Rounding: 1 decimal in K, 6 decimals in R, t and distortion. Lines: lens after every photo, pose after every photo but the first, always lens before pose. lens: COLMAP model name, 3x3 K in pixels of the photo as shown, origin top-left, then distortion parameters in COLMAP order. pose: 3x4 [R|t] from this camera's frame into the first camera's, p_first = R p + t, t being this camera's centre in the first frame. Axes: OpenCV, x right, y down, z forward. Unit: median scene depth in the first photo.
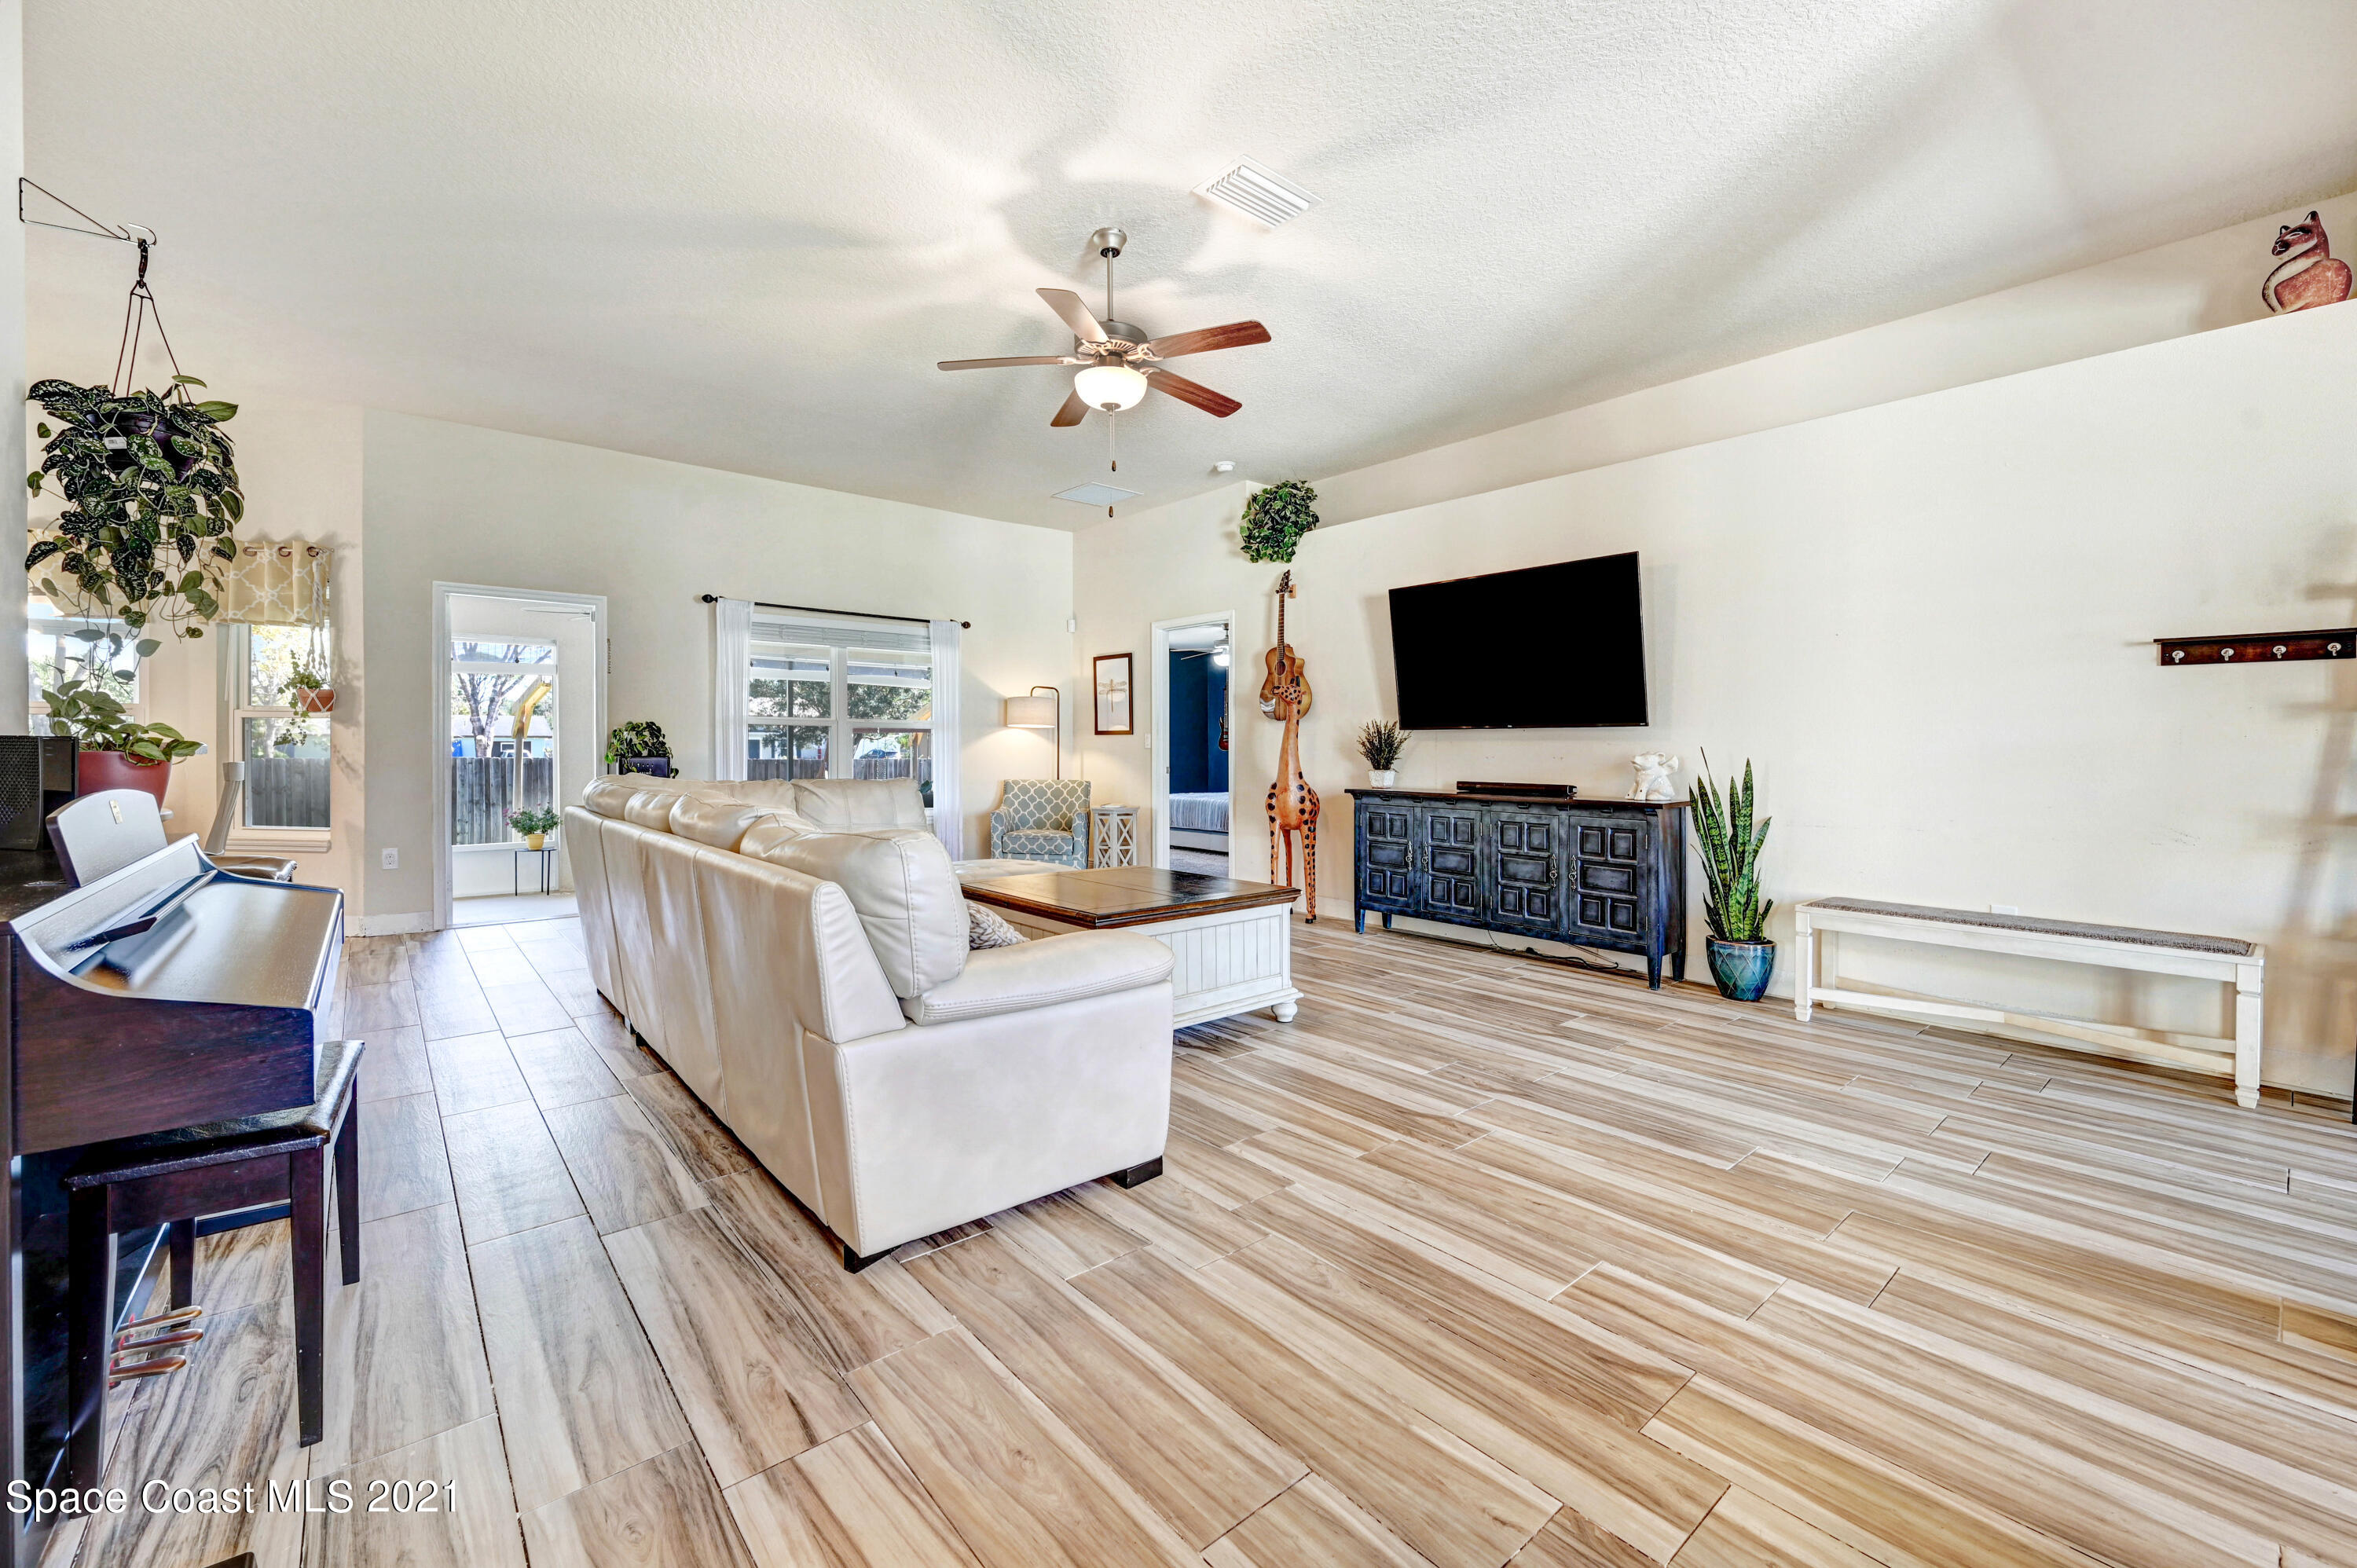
lens RADIAL K [[936.9, 0, 1130.0], [0, 936.9, 751.8], [0, 0, 1]] dist [0.000009, 0.000351]
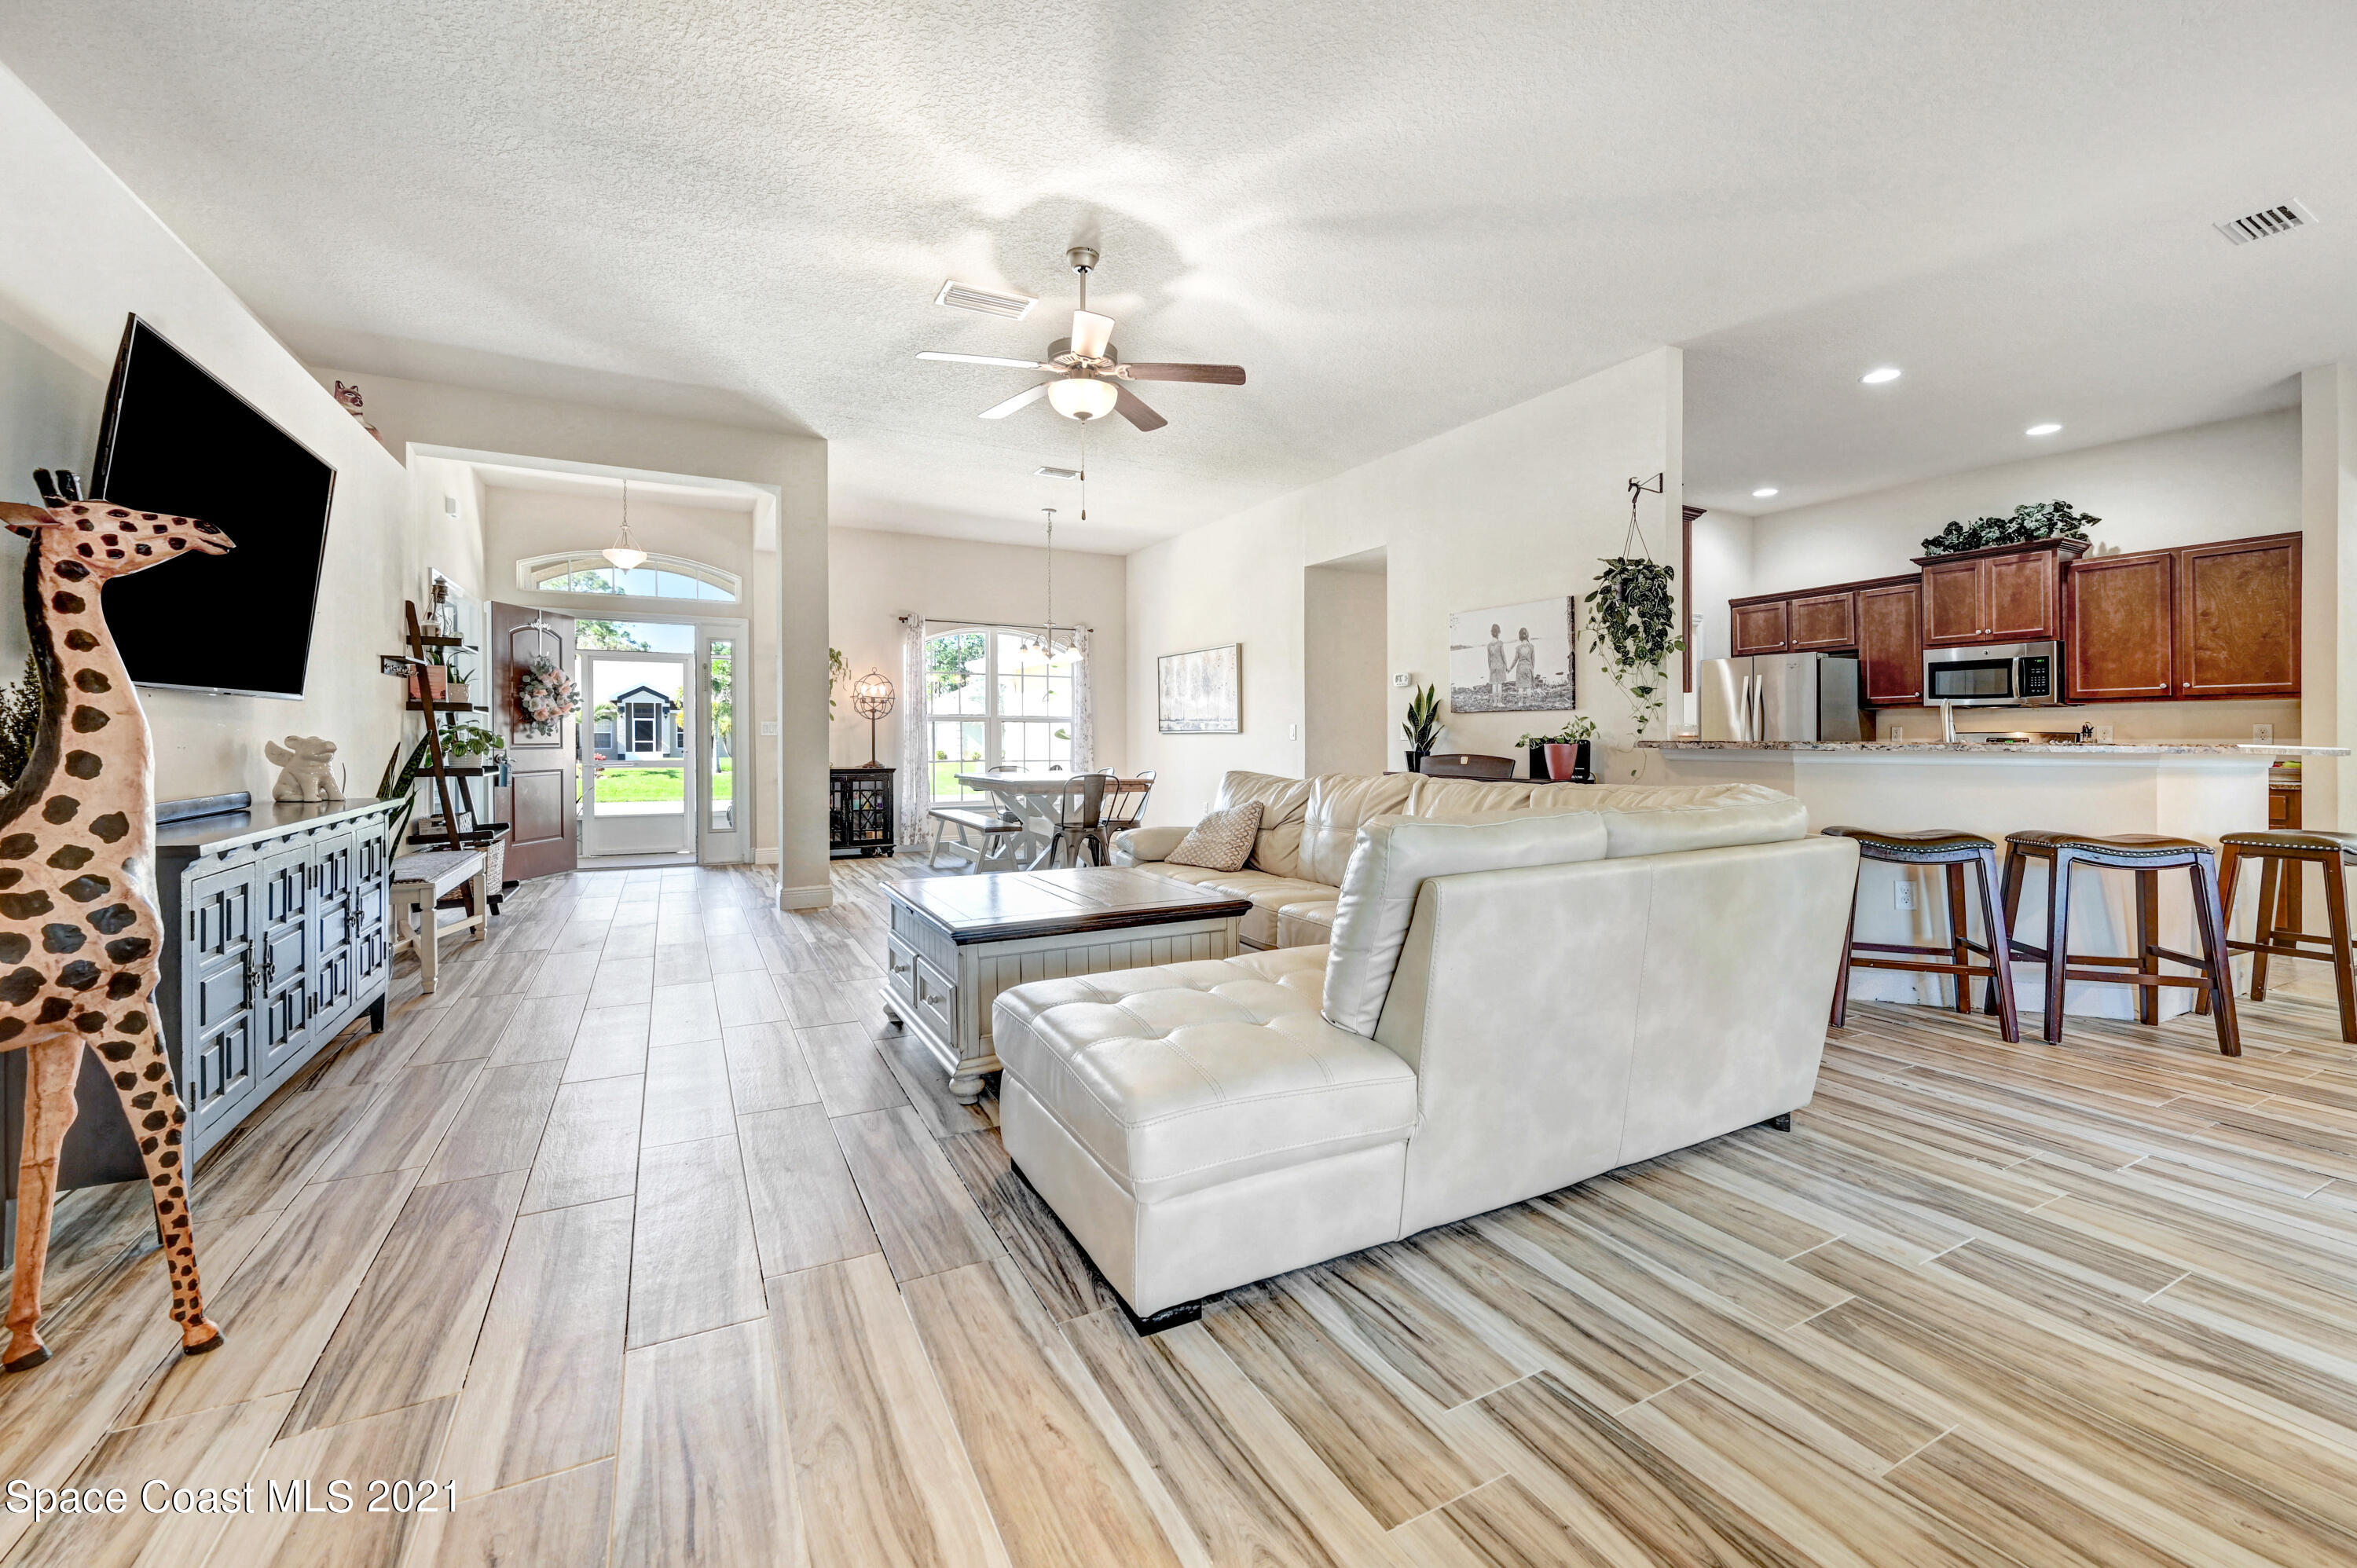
lens RADIAL K [[985.5, 0, 1206.4], [0, 985.5, 750.3], [0, 0, 1]] dist [-0.002003, 0.000286]
pose [[-0.984262, -0.012246, 0.176293, -0.404217], [-0.008937, 0.999769, 0.019547, -0.015462], [-0.176492, 0.017663, -0.984144, 2.374071]]
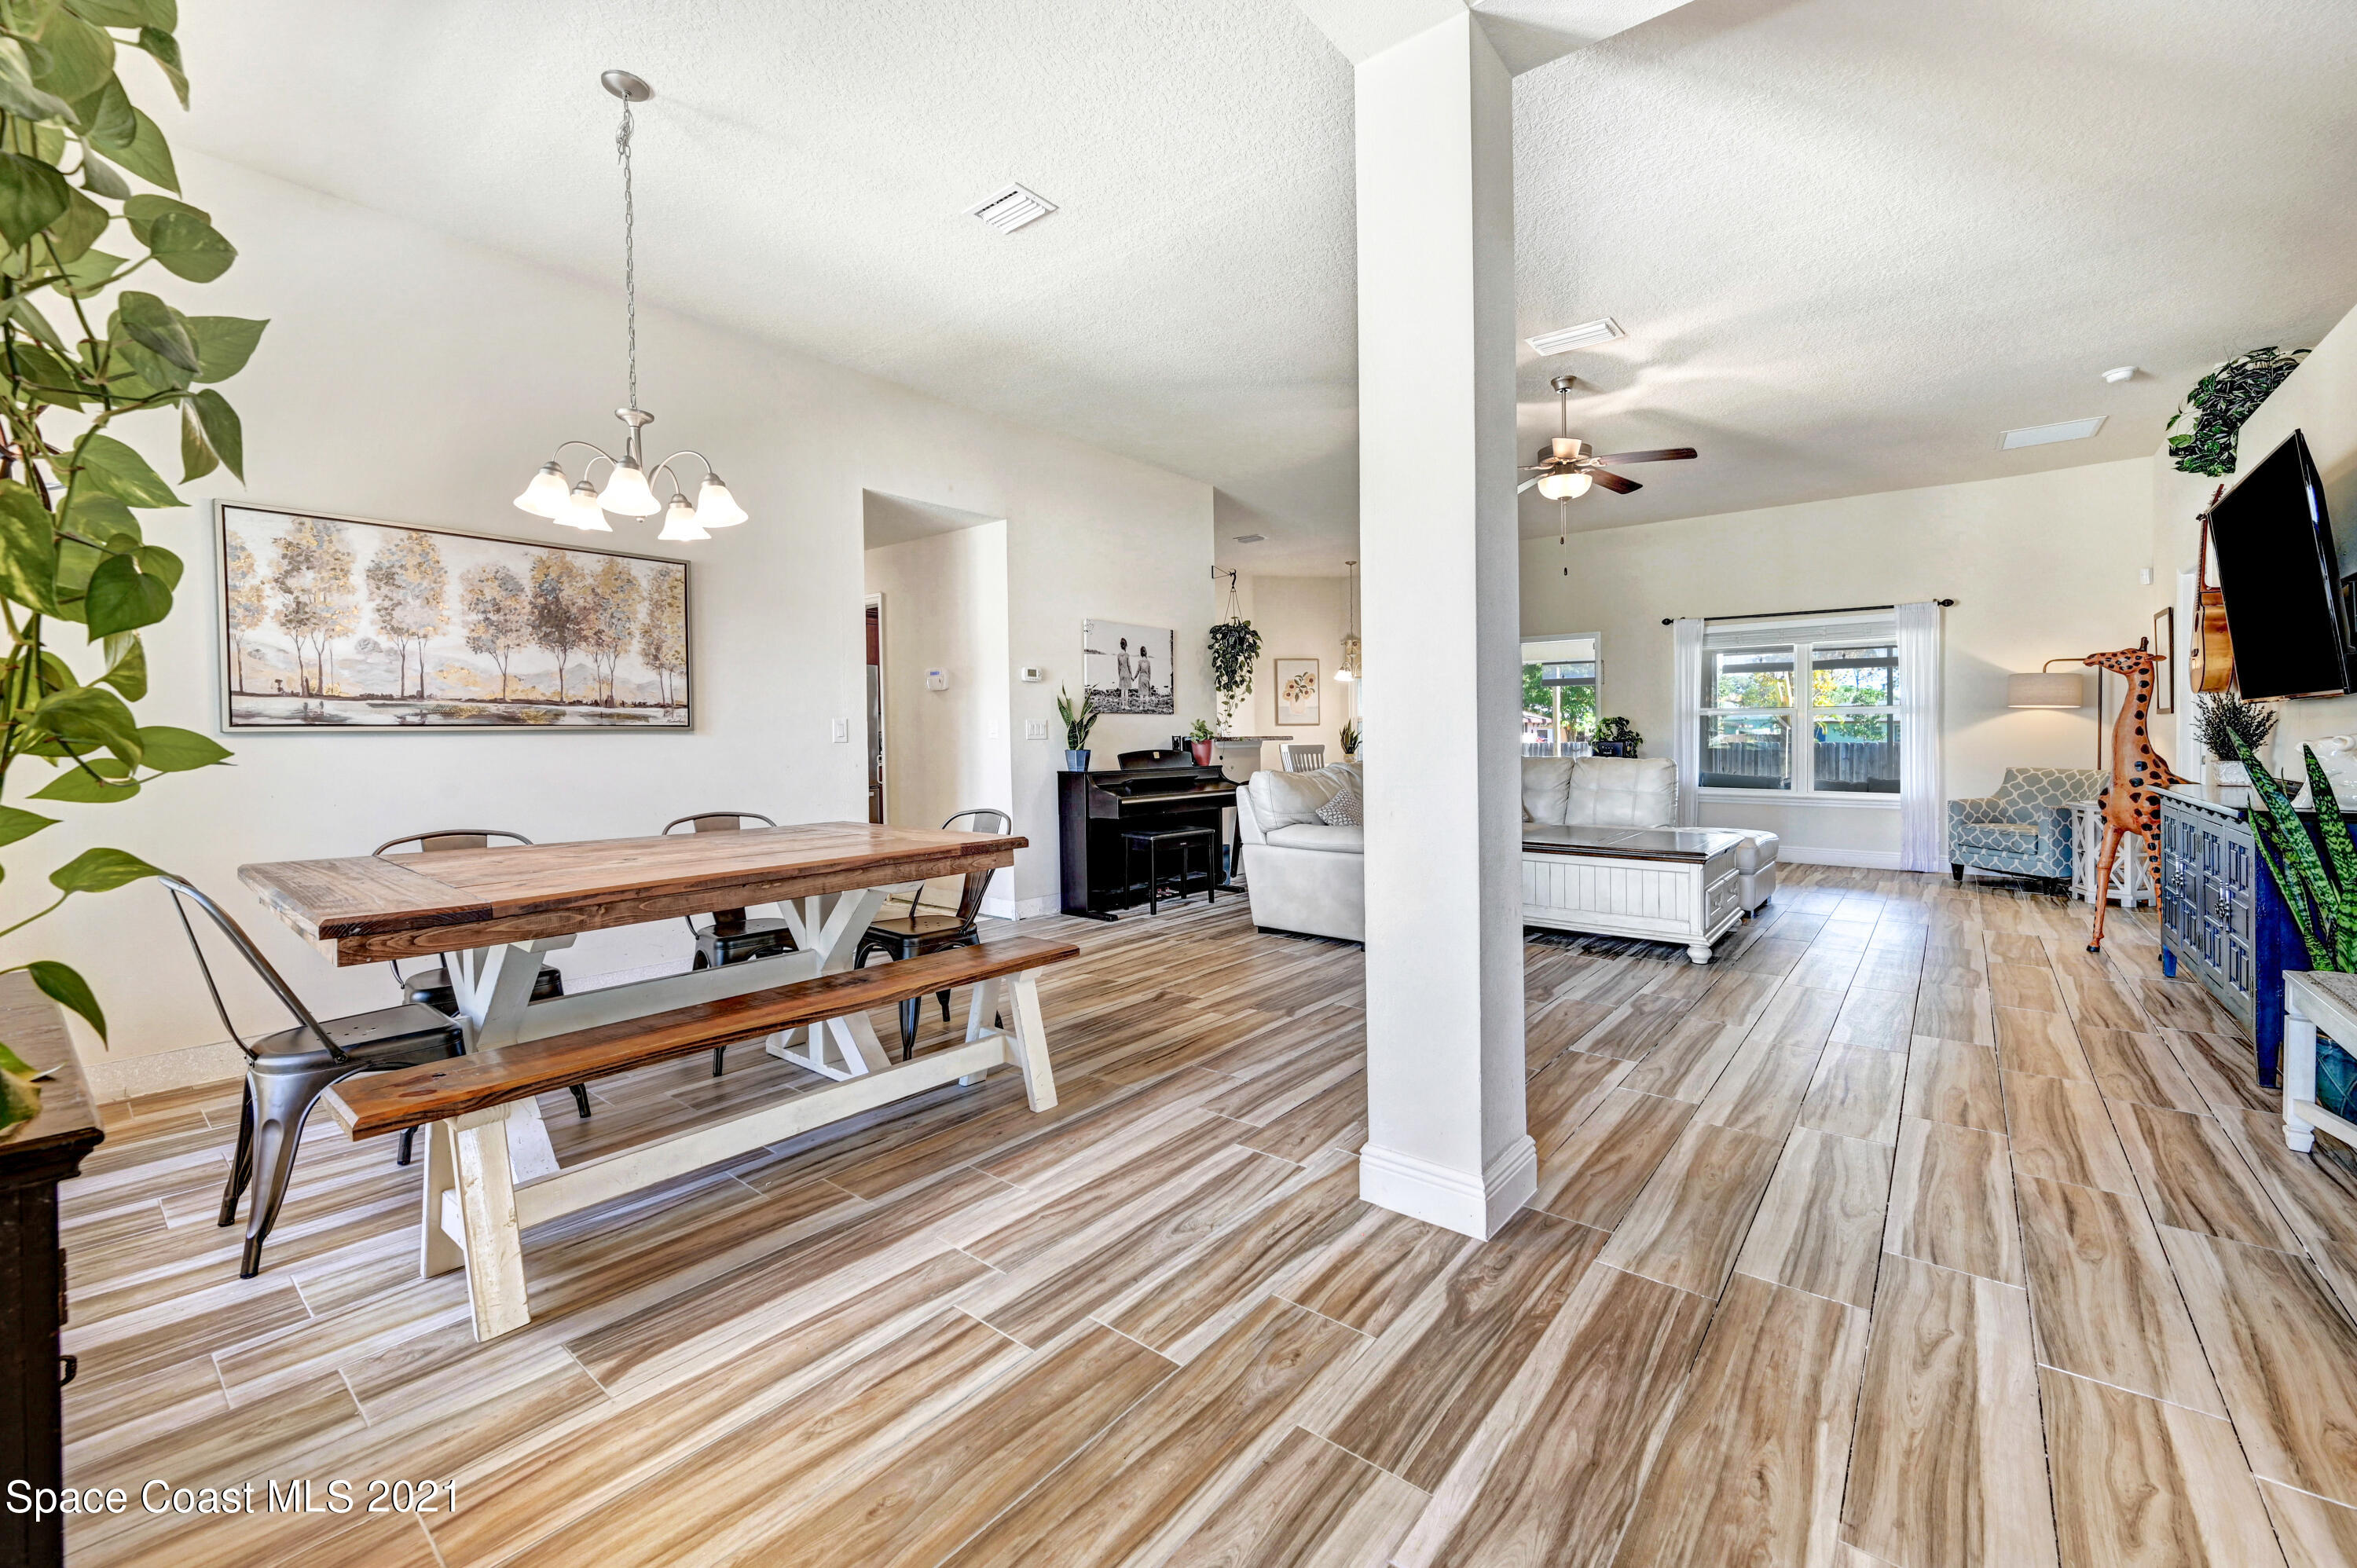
lens RADIAL K [[950.6, 0, 1234.5], [0, 950.6, 745.9], [0, 0, 1]] dist [-0.000640, -0.000005]
pose [[0.248084, 0.004656, -0.968727, 1.467575], [0.003850, 0.999976, 0.005792, 0.003349], [0.968731, -0.005166, 0.248060, 0.164999]]
